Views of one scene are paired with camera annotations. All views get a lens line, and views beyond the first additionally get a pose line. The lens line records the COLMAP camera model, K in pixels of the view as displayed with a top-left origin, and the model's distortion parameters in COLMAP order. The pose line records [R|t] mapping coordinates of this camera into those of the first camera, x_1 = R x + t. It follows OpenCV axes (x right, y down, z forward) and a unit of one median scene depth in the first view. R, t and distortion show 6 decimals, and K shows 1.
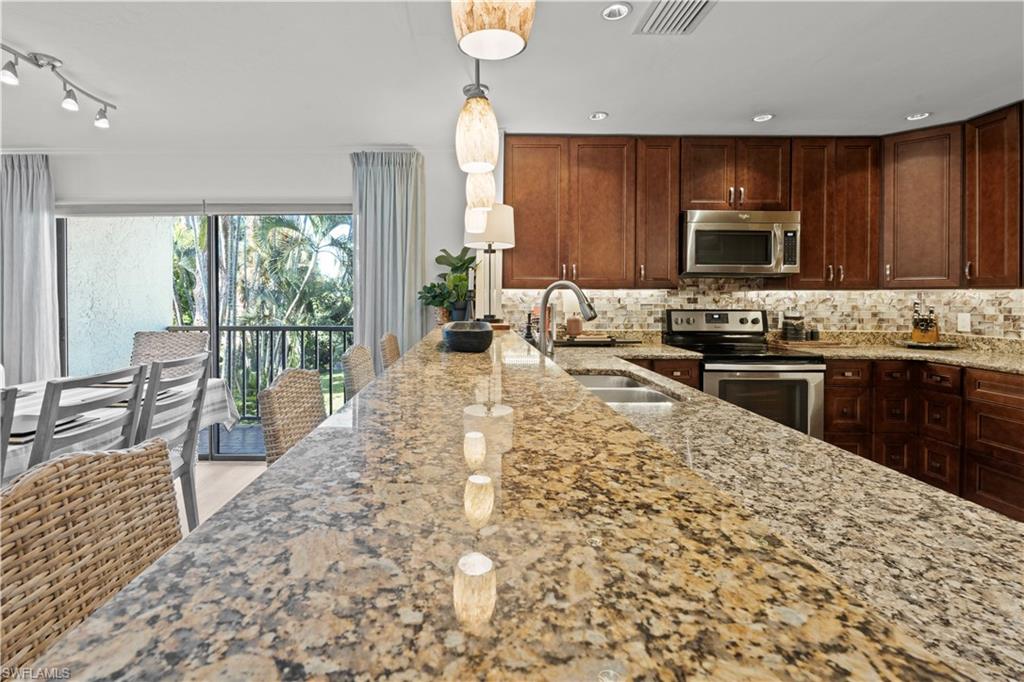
lens RADIAL K [[463.4, 0, 464.3], [0, 463.4, 299.0], [0, 0, 1]] dist [-0.001092, -0.000494]
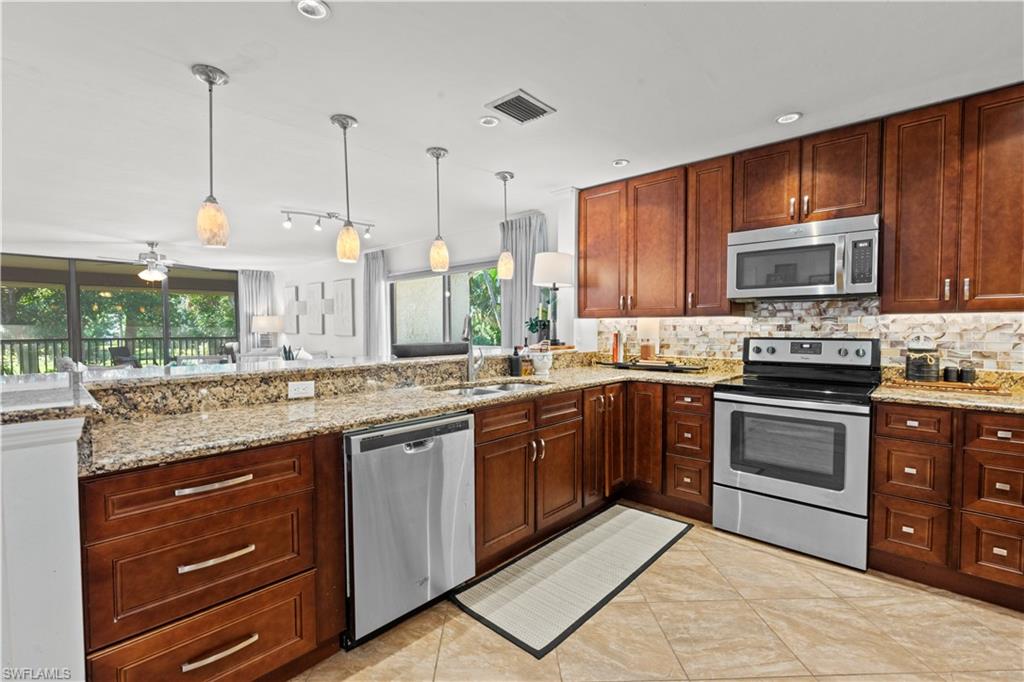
lens RADIAL K [[463.4, 0, 513.4], [0, 463.4, 340.8], [0, 0, 1]] dist [-0.001092, -0.000494]
pose [[0.735219, 0.016155, -0.677637, 0.749701], [0.004007, 0.999595, 0.028178, 0.001333], [0.677818, -0.023432, 0.734856, -0.007054]]
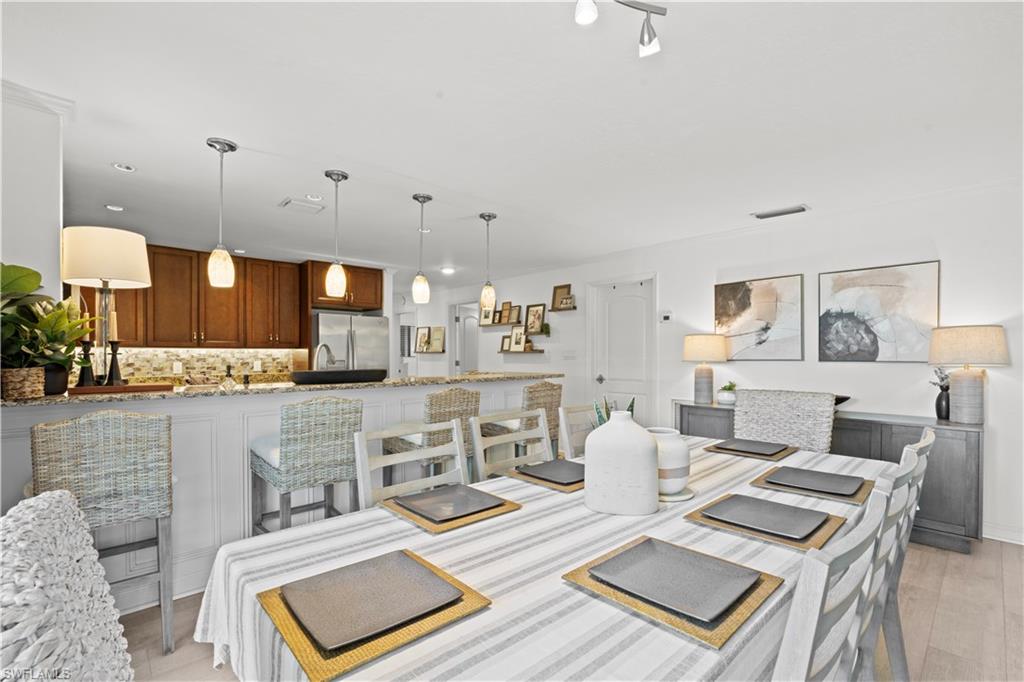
lens RADIAL K [[463.4, 0, 508.5], [0, 463.4, 355.0], [0, 0, 1]] dist [-0.001092, -0.000494]
pose [[-0.684367, -0.002218, 0.729134, -0.848351], [0.001704, 0.999988, 0.004642, -0.000559], [-0.729135, 0.004419, -0.684355, 0.940628]]
